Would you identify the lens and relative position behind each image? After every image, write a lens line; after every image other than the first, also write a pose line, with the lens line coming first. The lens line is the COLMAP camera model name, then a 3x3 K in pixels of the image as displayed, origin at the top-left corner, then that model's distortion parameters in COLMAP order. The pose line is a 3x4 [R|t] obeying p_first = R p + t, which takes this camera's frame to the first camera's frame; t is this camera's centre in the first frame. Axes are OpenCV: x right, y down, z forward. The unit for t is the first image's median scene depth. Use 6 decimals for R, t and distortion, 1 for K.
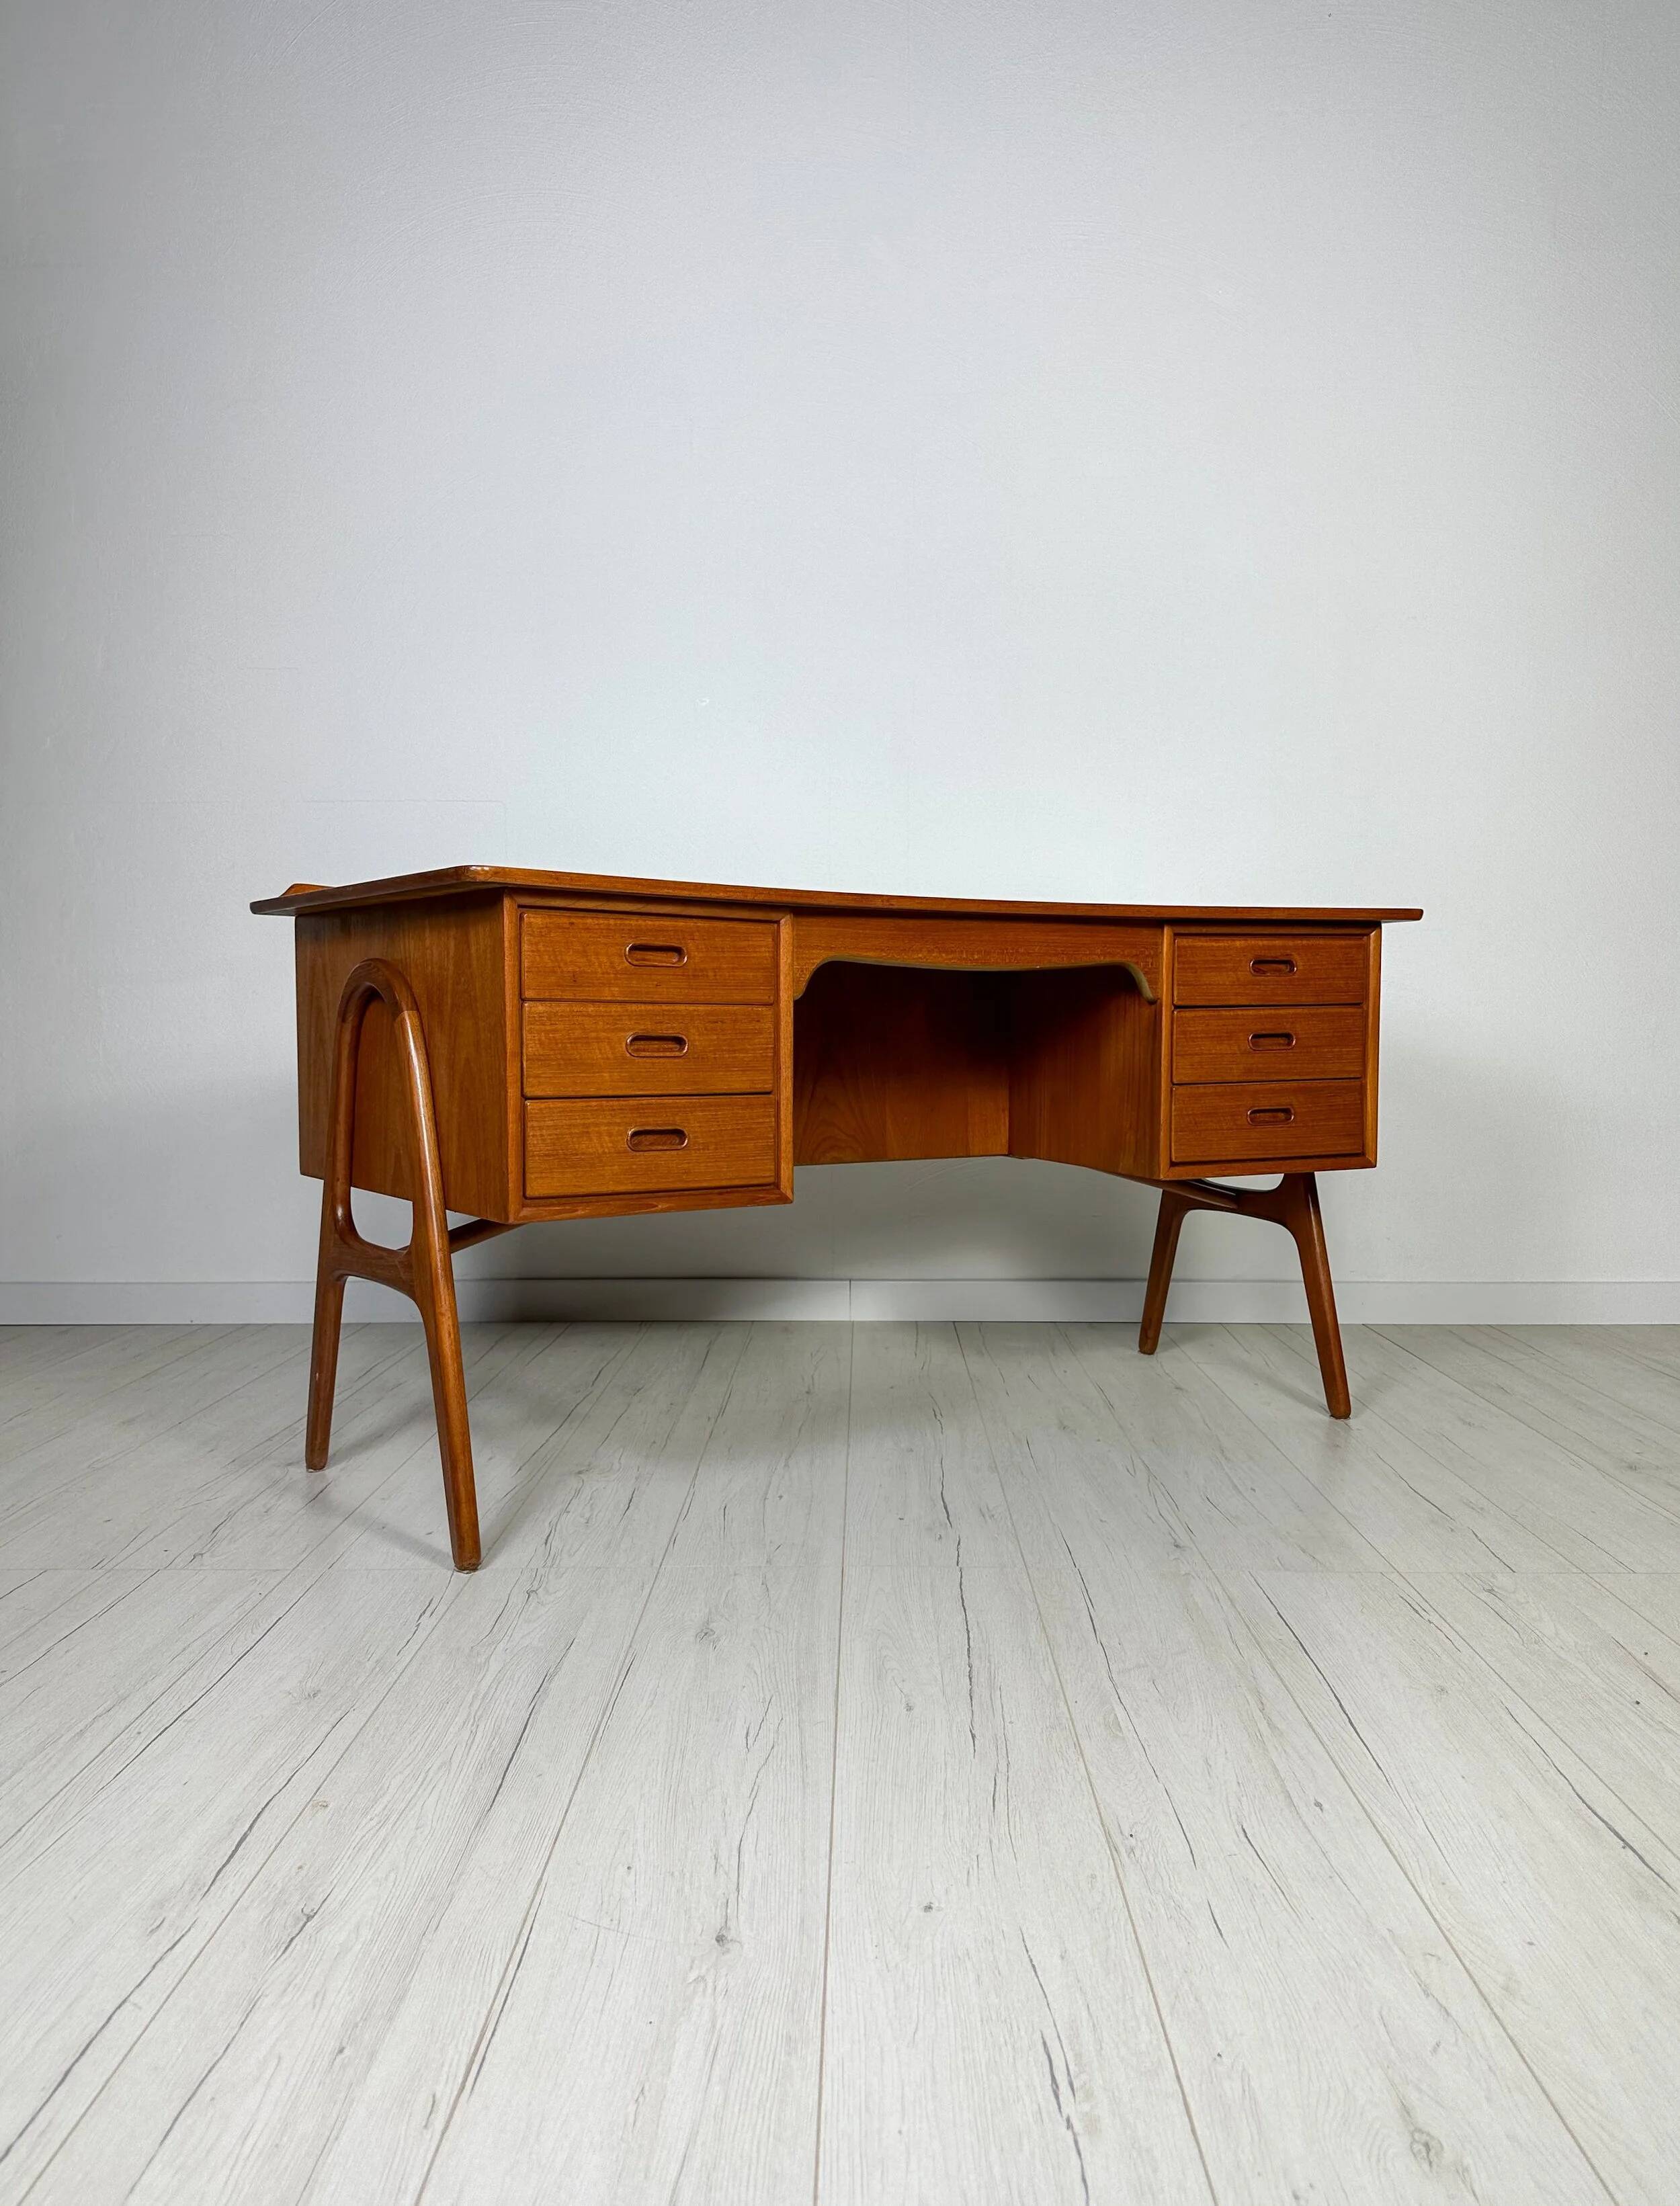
lens RADIAL K [[1580.1, 0, 840.0], [0, 1580.1, 1103.0], [0, 0, 1]] dist [0.093565, -0.149366]
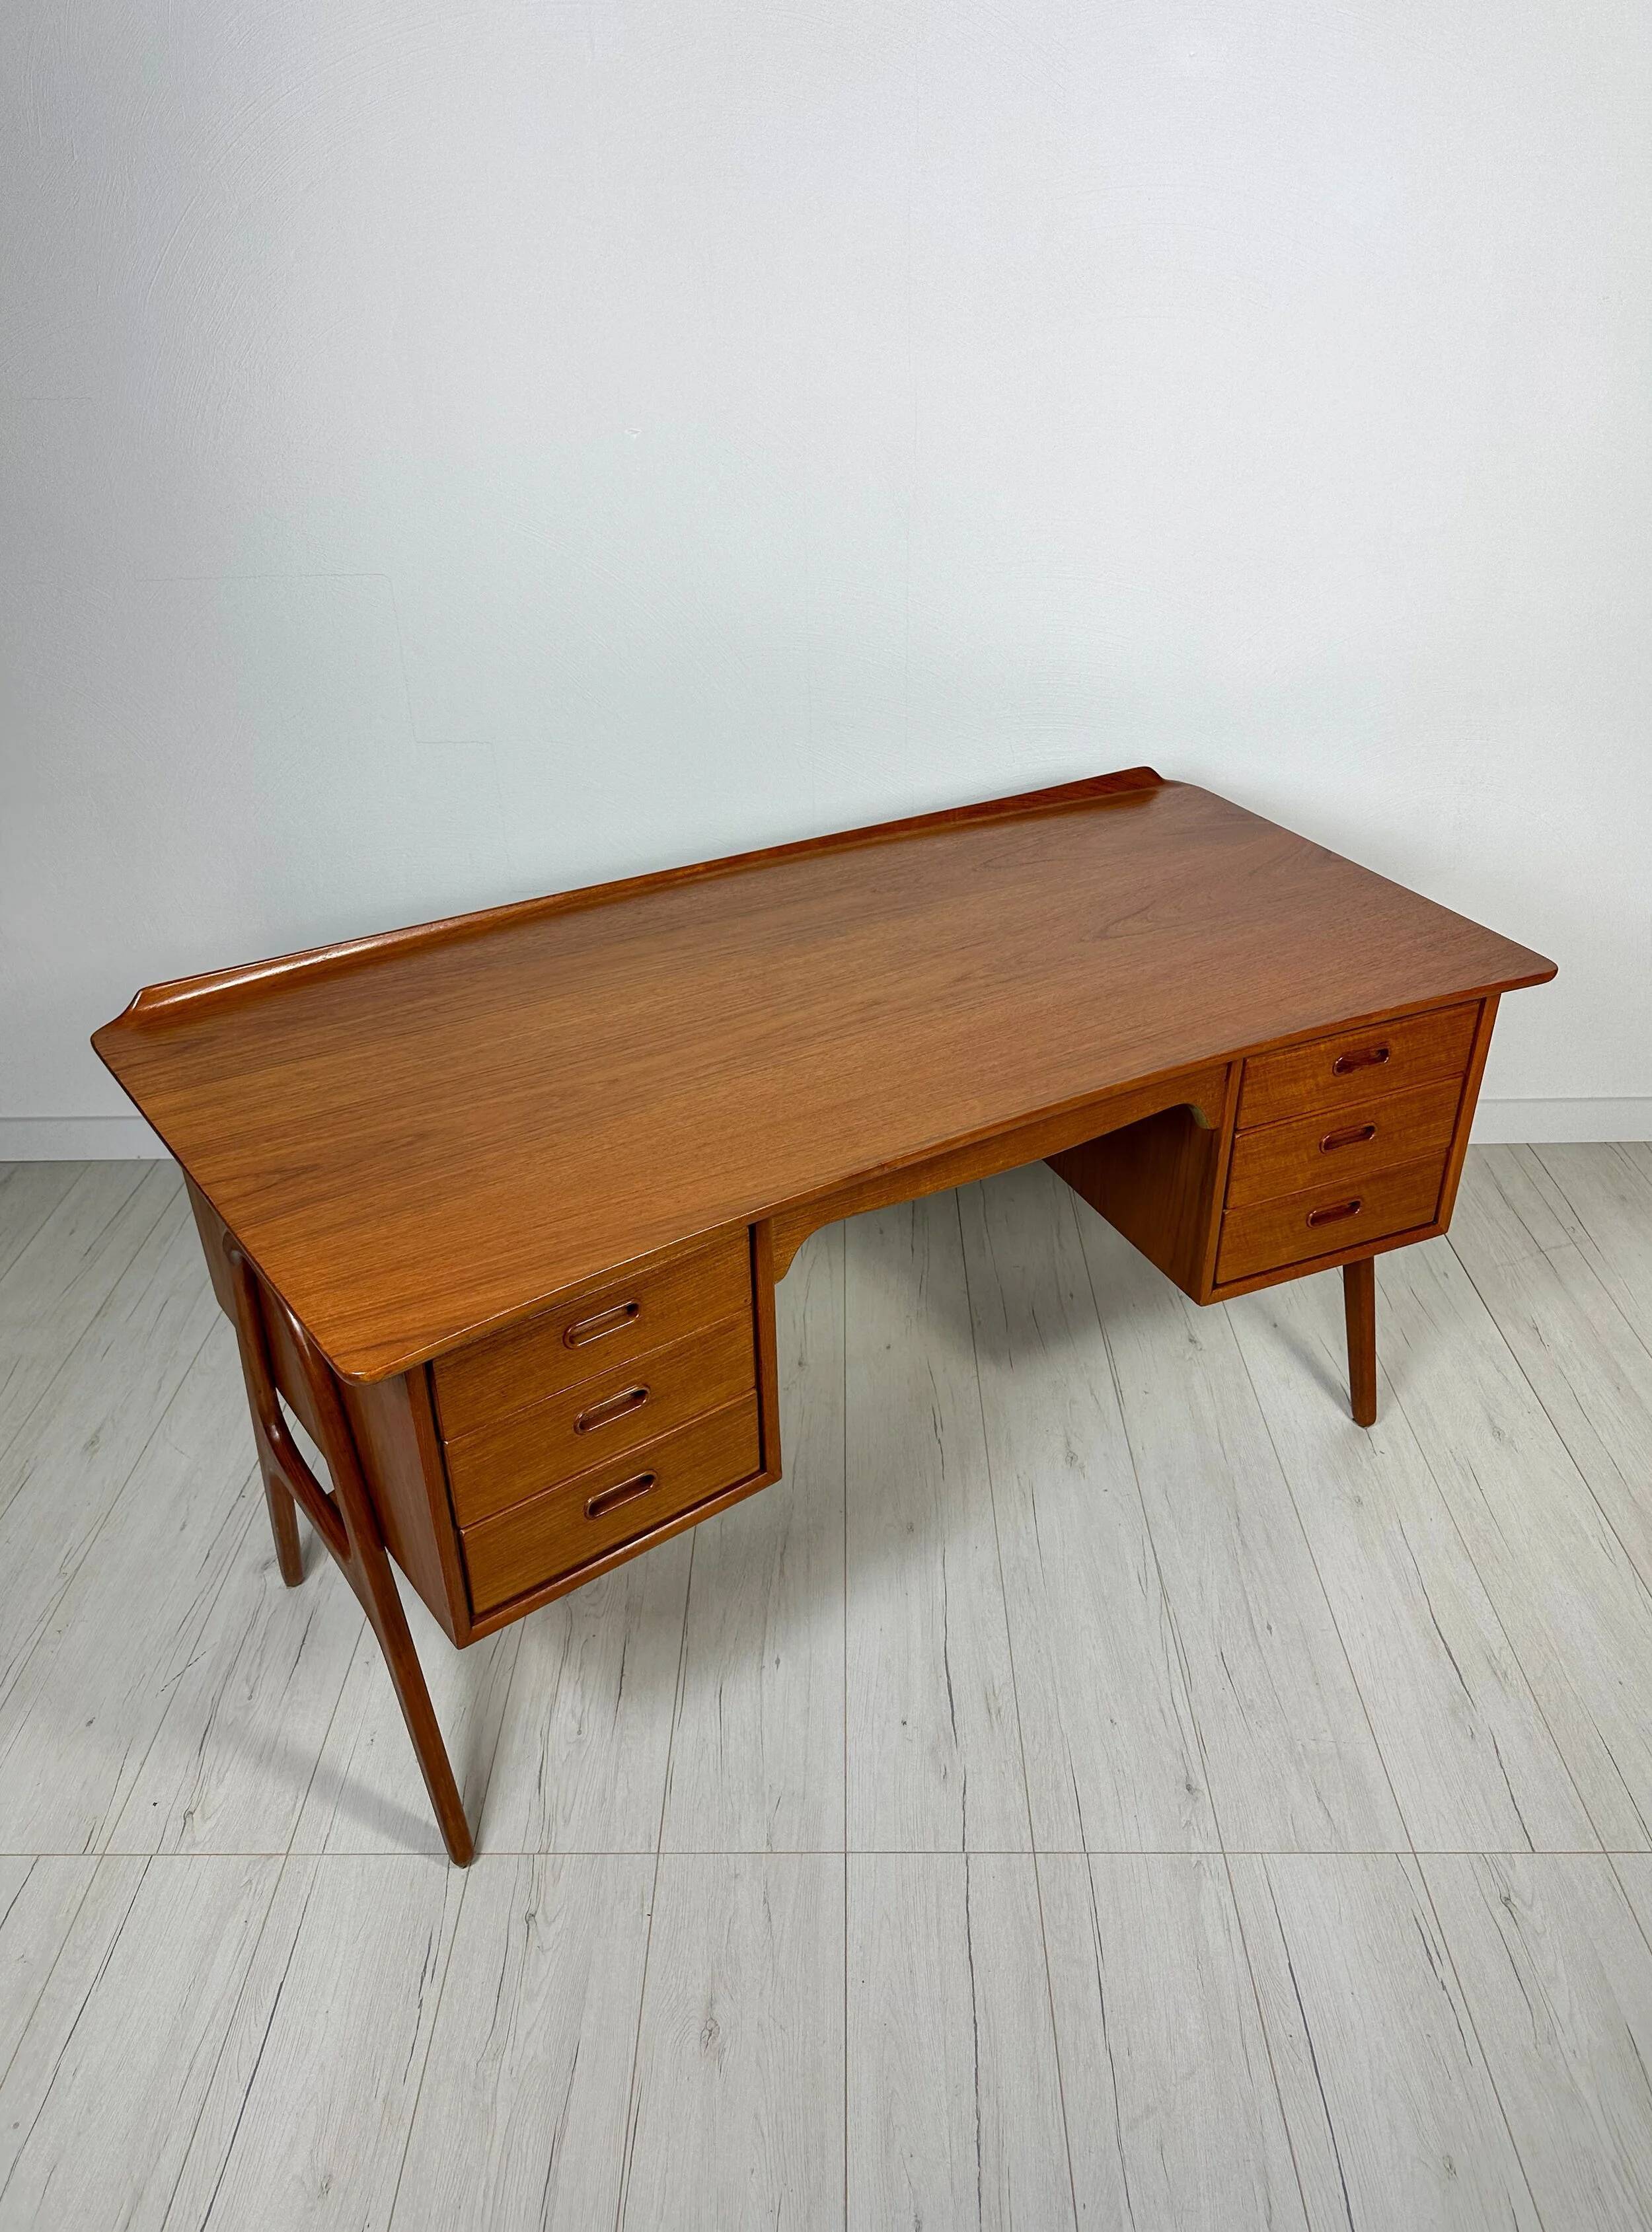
lens RADIAL K [[1576.3, 0, 814.6], [0, 1576.3, 1116.3], [0, 0, 1]] dist [0.034321, -0.035765]
pose [[0.999786, -0.018067, -0.010067, 0.000646], [0.020673, 0.887722, 0.459915, -0.530187], [0.000628, -0.460025, 0.887906, 0.328316]]
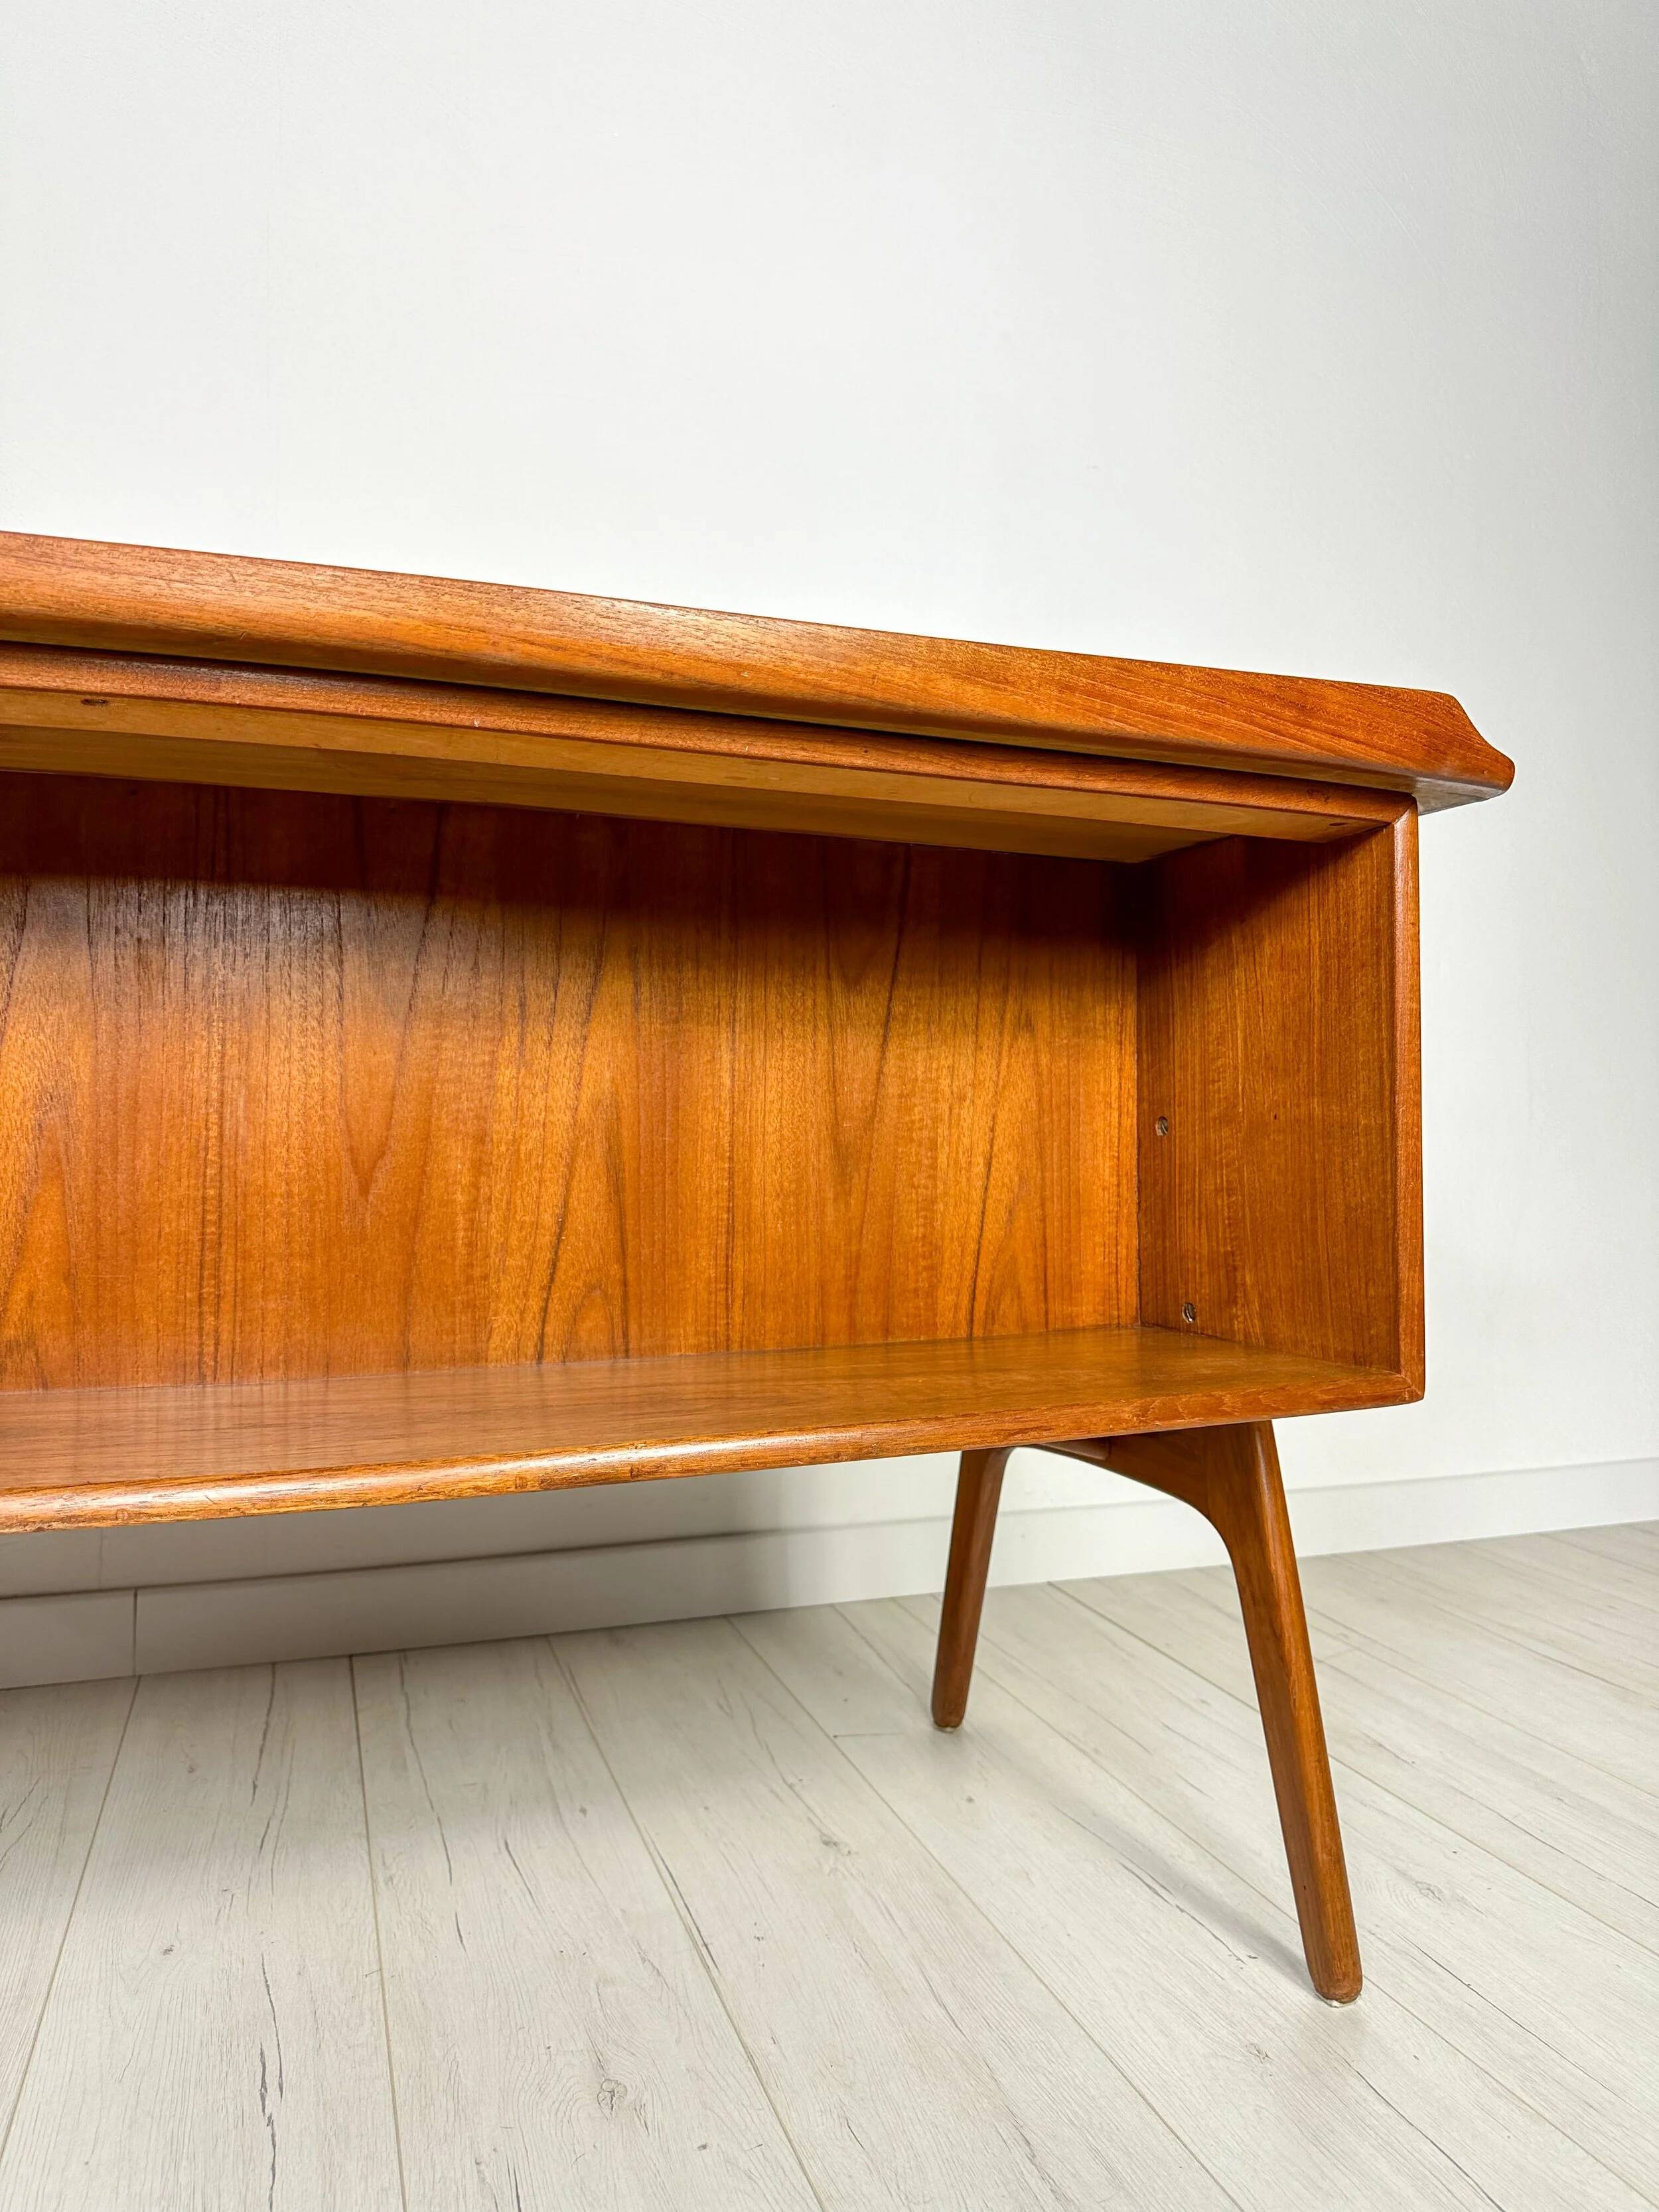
lens RADIAL K [[1568.0, 0, 829.0], [0, 1568.0, 1107.8], [0, 0, 1]] dist [0.009036, -0.003353]
pose [[0.942922, 0.006747, 0.332946, 0.080132], [0.016668, 0.997585, -0.067420, -0.009509], [-0.332597, 0.069121, 0.940532, 0.777084]]
